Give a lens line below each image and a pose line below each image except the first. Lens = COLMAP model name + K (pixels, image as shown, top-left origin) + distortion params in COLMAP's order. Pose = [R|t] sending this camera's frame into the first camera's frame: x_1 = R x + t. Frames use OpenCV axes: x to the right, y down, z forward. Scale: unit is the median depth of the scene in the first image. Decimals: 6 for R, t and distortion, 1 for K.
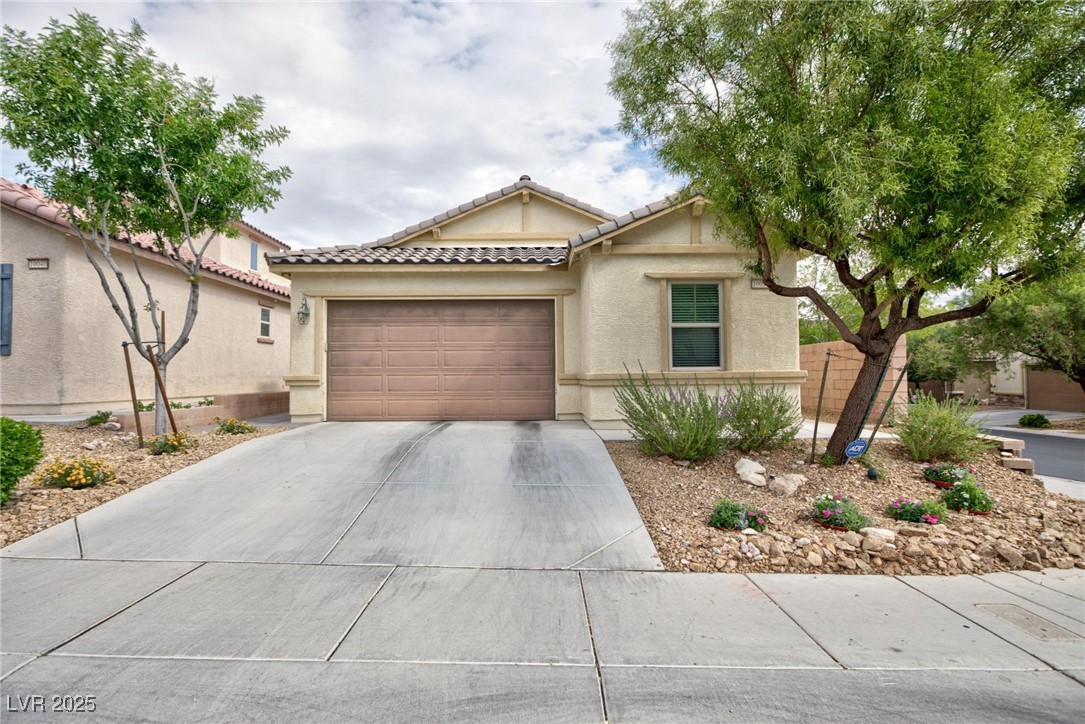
lens RADIAL K [[502.3, 0, 537.2], [0, 502.3, 365.5], [0, 0, 1]] dist [-0.014596, 0.006807]
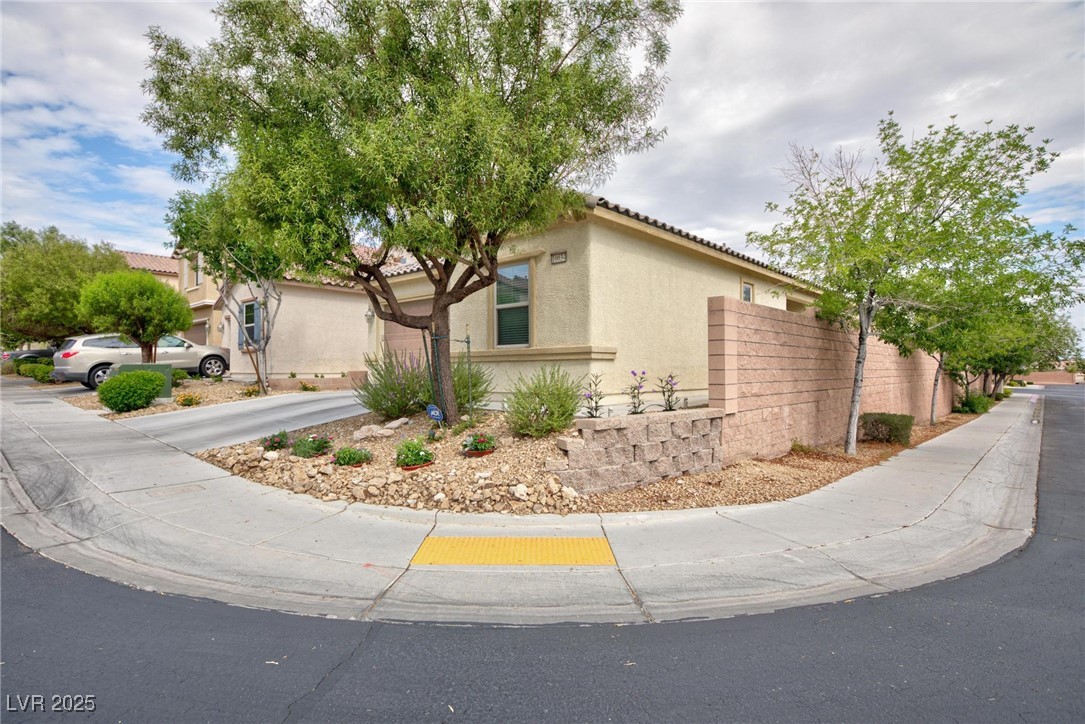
lens RADIAL K [[532.8, 0, 543.7], [0, 532.8, 364.5], [0, 0, 1]] dist [-0.005895, 0.000338]
pose [[0.732531, -0.001171, -0.680733, 0.962164], [0.013013, 0.999840, 0.012284, 0.027093], [0.680610, -0.017856, 0.732429, 0.180340]]
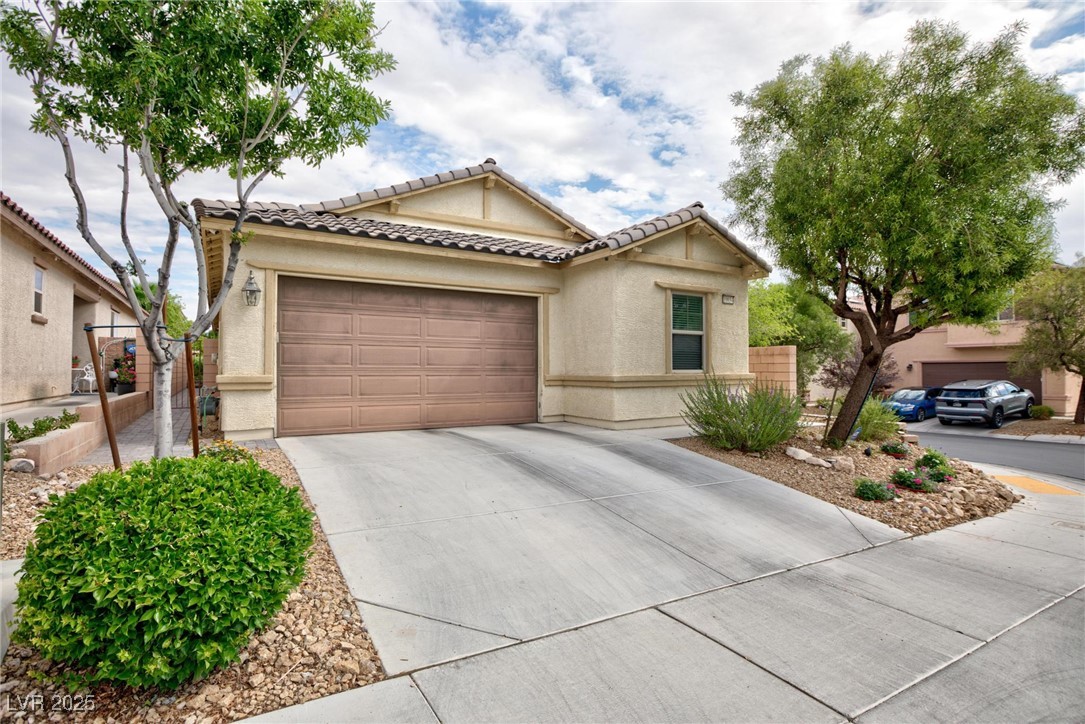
lens RADIAL K [[532.8, 0, 533.2], [0, 532.8, 362.4], [0, 0, 1]] dist [-0.005895, 0.000338]
pose [[0.864079, 0.014377, 0.503151, -0.489442], [-0.016298, 0.999867, -0.000582, -0.005826], [-0.503092, -0.007698, 0.864199, 0.124285]]
